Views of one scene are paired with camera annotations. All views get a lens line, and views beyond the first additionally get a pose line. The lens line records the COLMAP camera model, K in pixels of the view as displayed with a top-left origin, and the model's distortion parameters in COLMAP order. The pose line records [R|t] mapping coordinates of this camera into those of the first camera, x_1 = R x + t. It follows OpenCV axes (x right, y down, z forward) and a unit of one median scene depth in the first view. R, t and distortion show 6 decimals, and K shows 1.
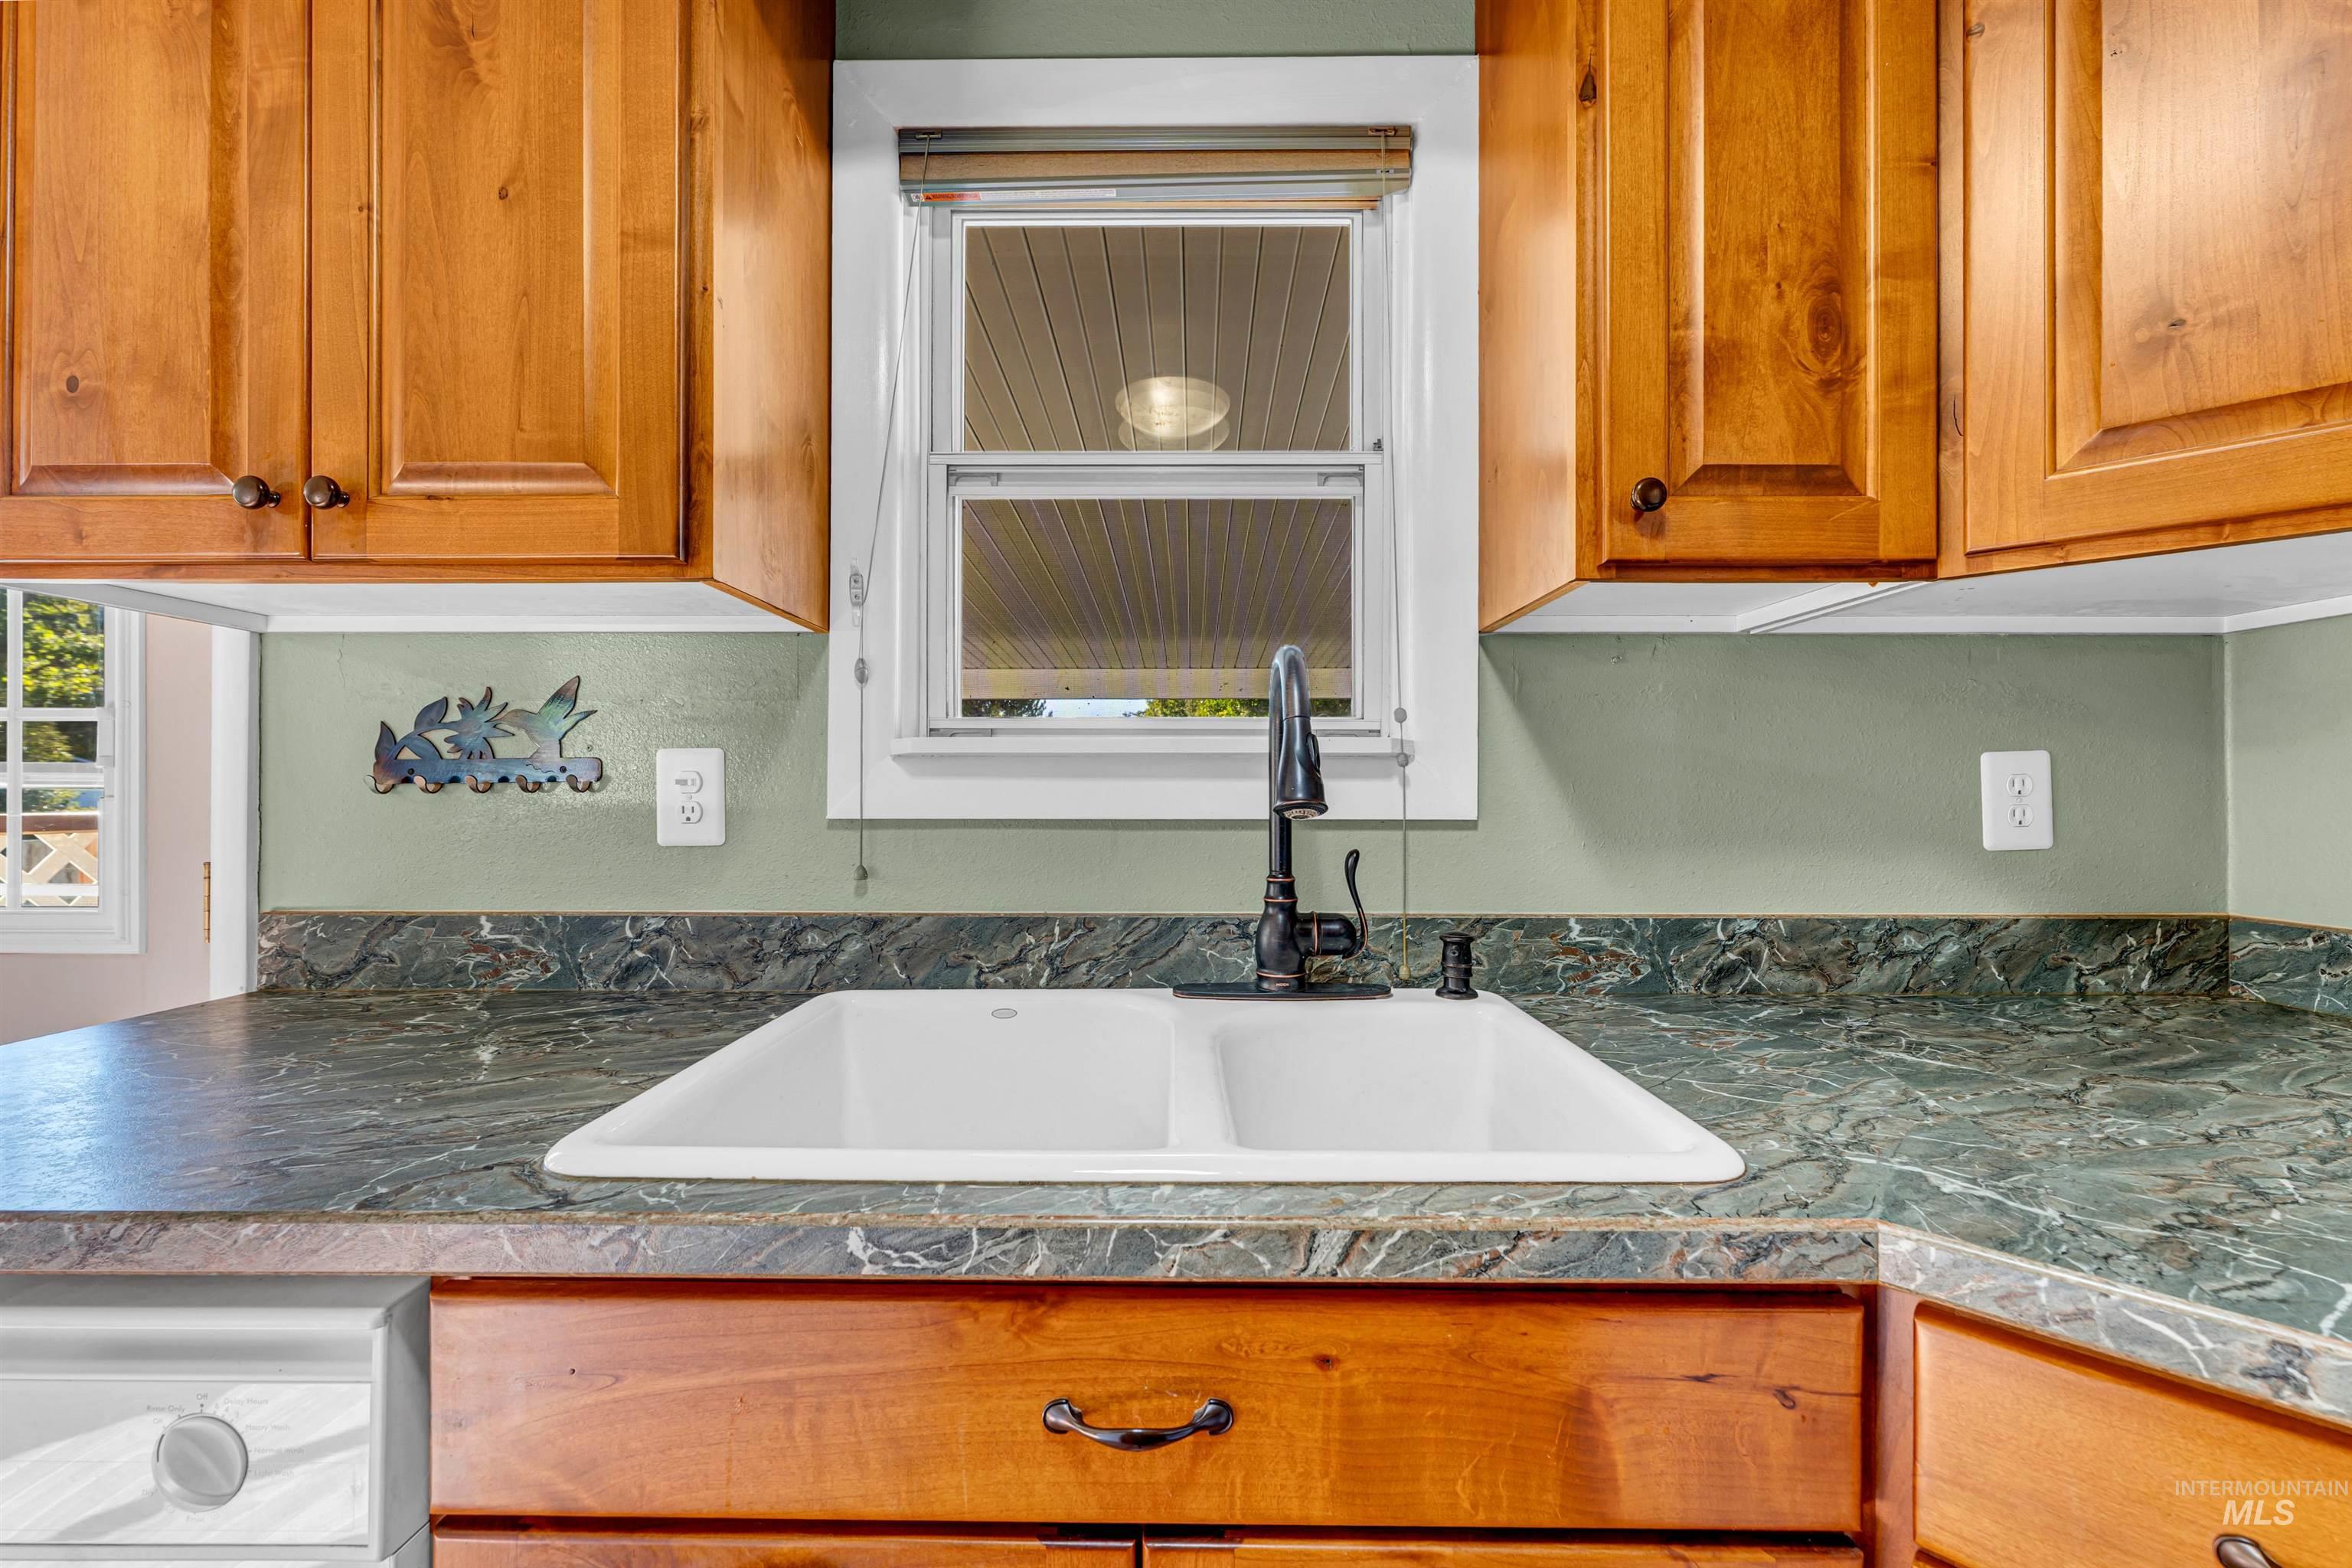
lens RADIAL K [[912.3, 0, 1180.9], [0, 912.3, 779.6], [0, 0, 1]] dist [-0.001821, -0.000096]
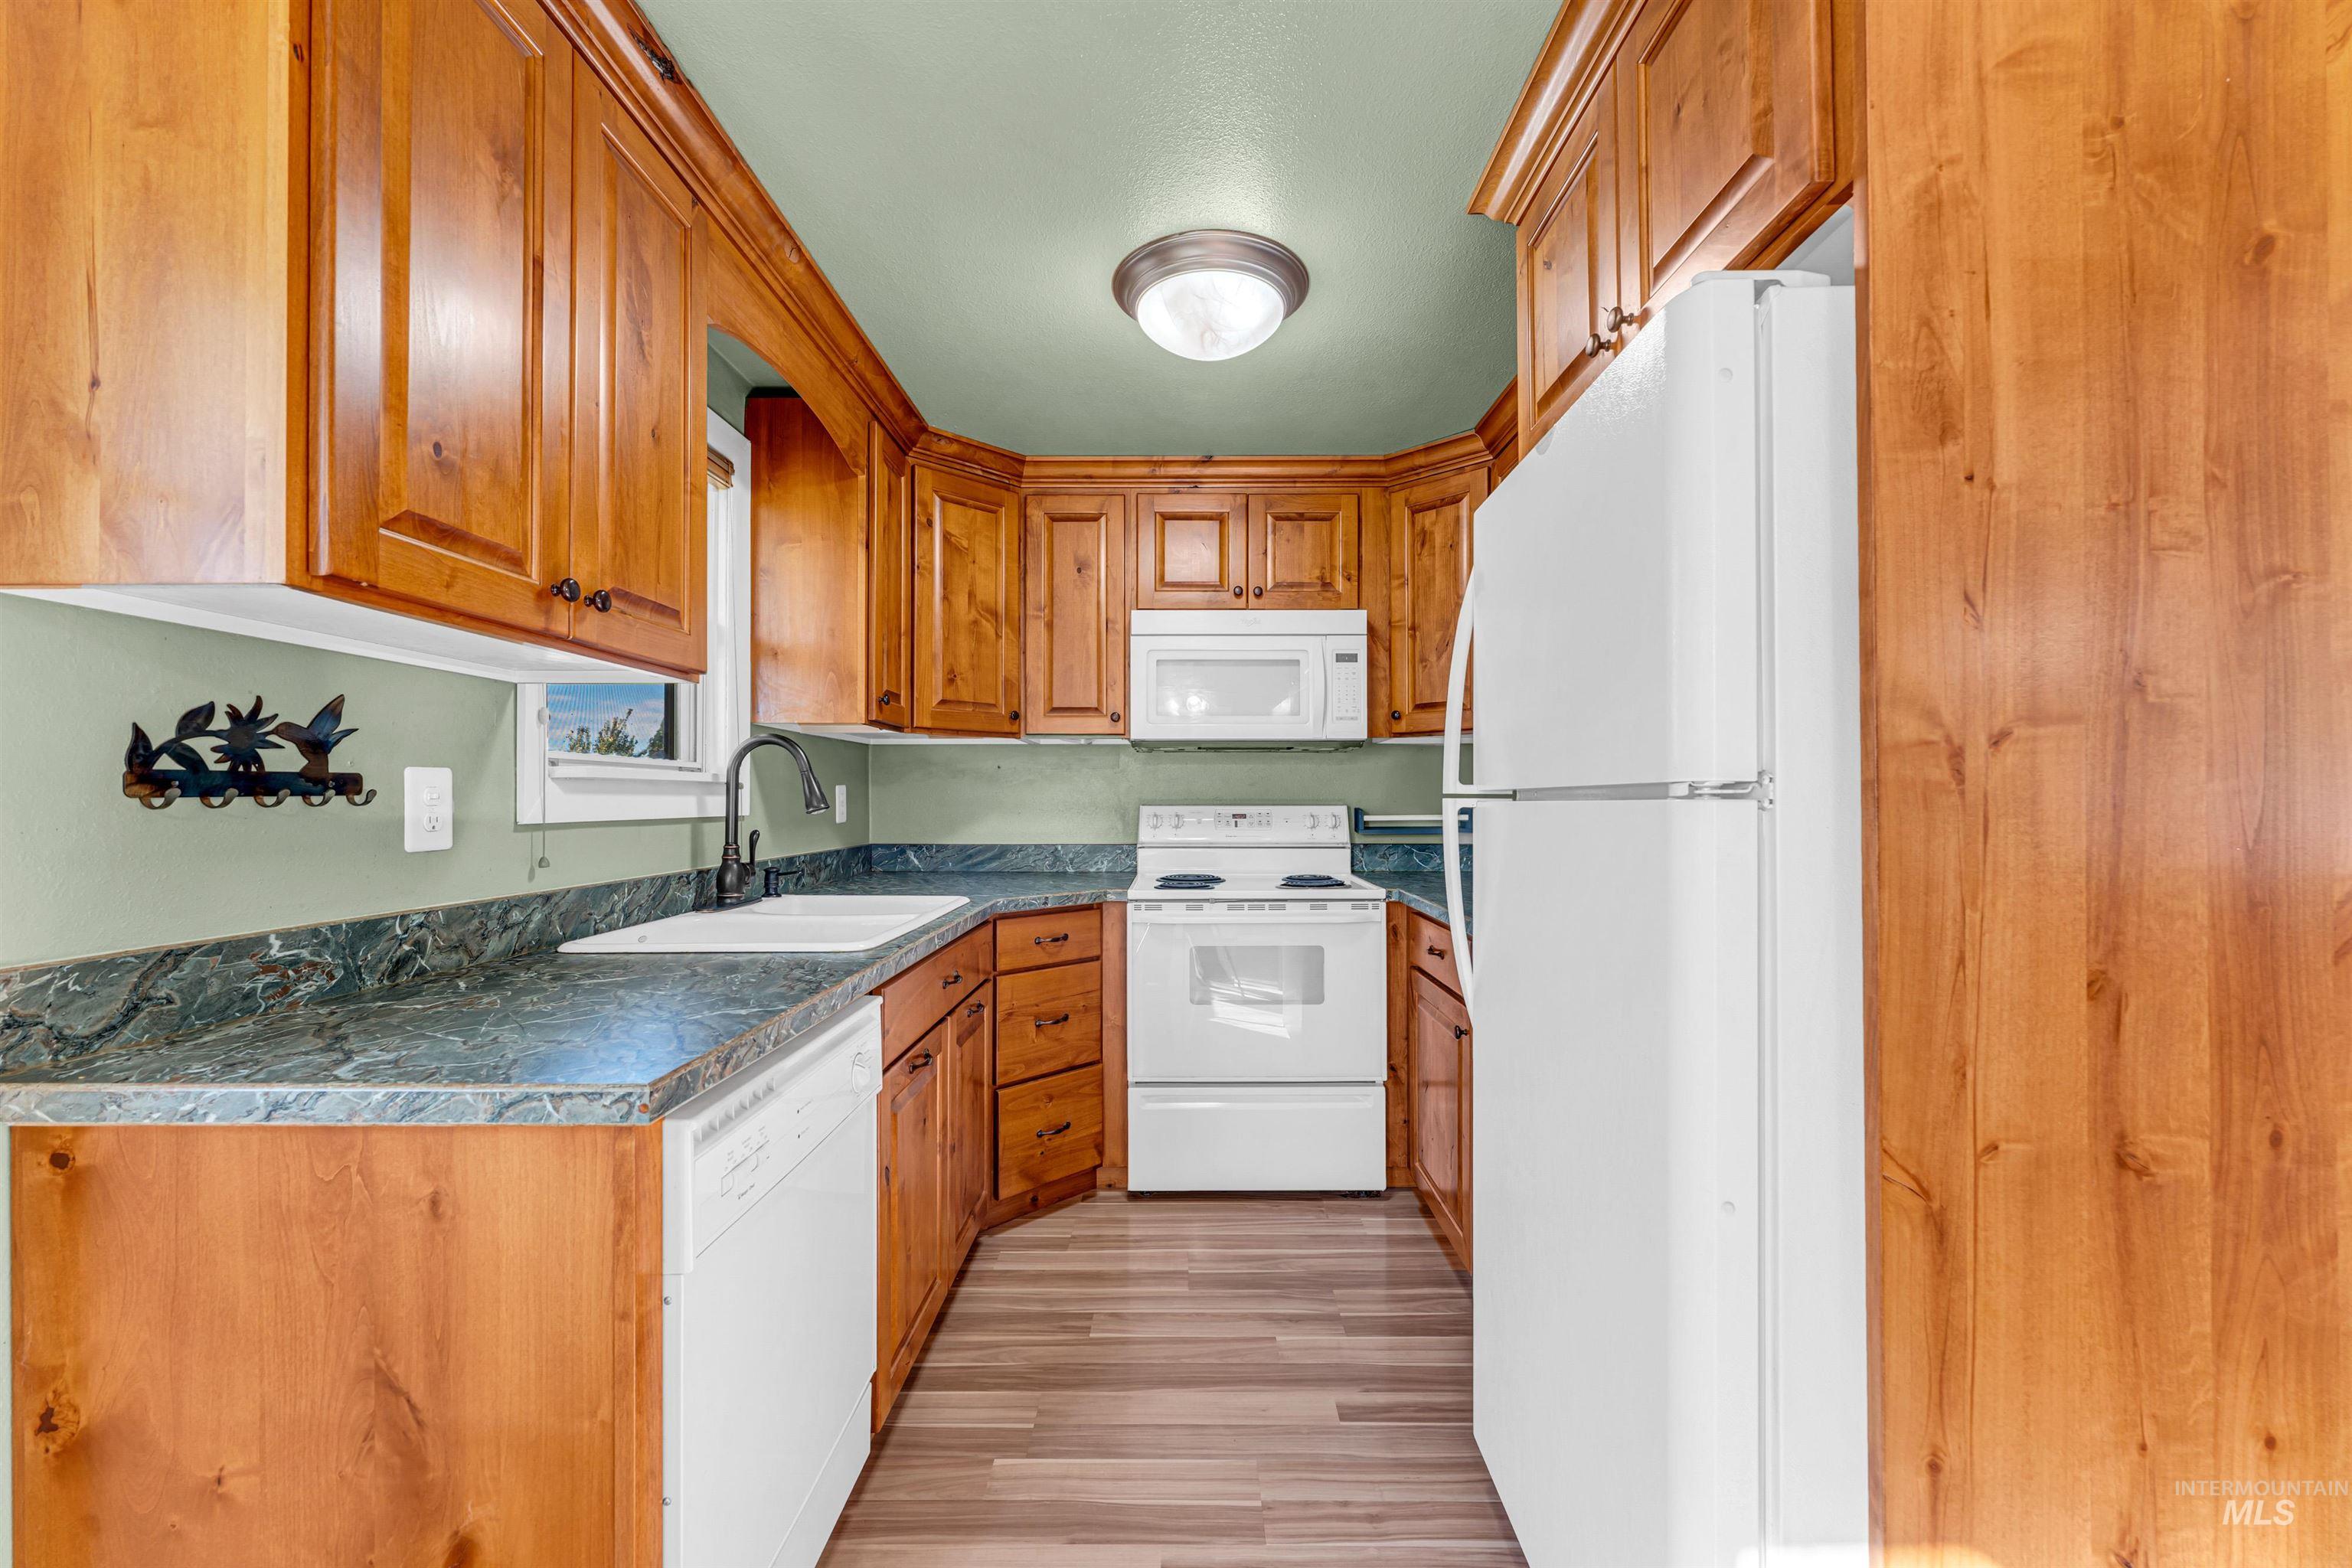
lens RADIAL K [[935.6, 0, 1197.0], [0, 935.6, 790.3], [0, 0, 1]] dist [-0.001281, -0.000520]
pose [[-0.015585, 0.007505, 0.999850, -1.774010], [-0.001521, 0.999970, -0.007530, 0.002333], [-0.999877, -0.001638, -0.015573, 0.033595]]
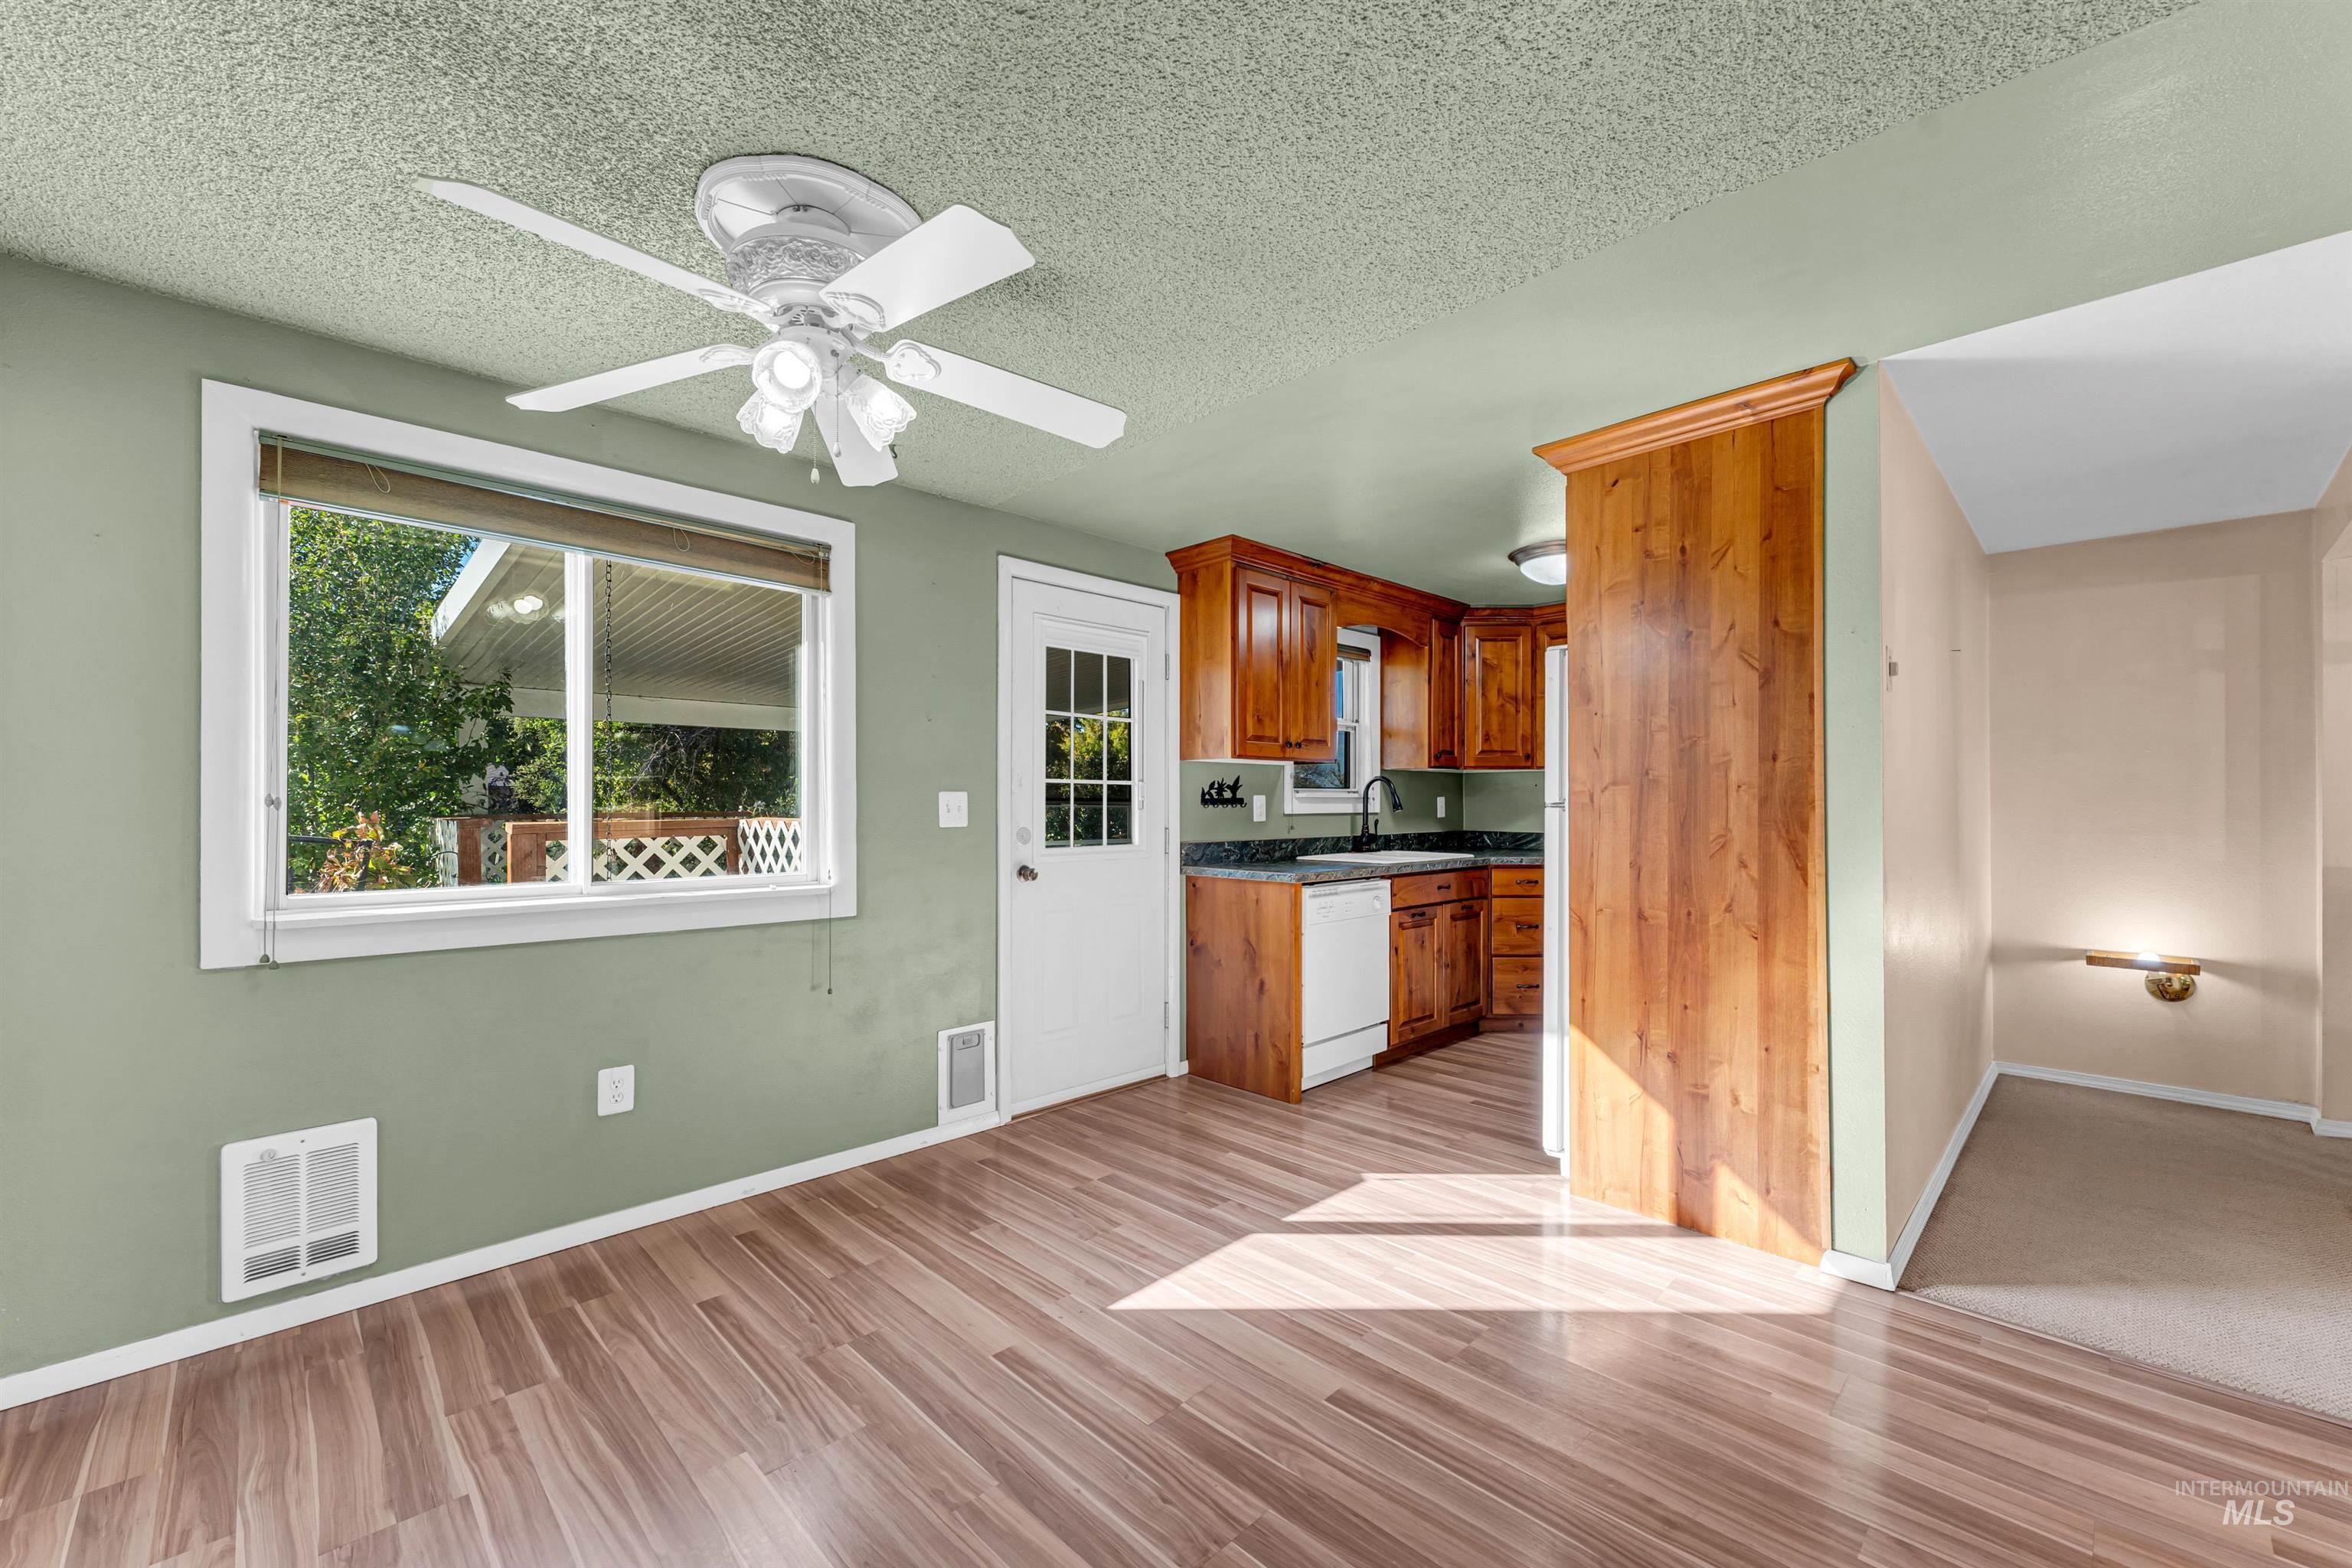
lens RADIAL K [[940.1, 0, 1168.3], [0, 940.1, 799.7], [0, 0, 1]] dist [-0.000850, -0.000194]
pose [[0.713088, 0.000460, 0.701075, -3.523412], [-0.000712, 1.000000, 0.000068, -0.016853], [-0.701074, -0.000547, 0.713088, -1.481327]]
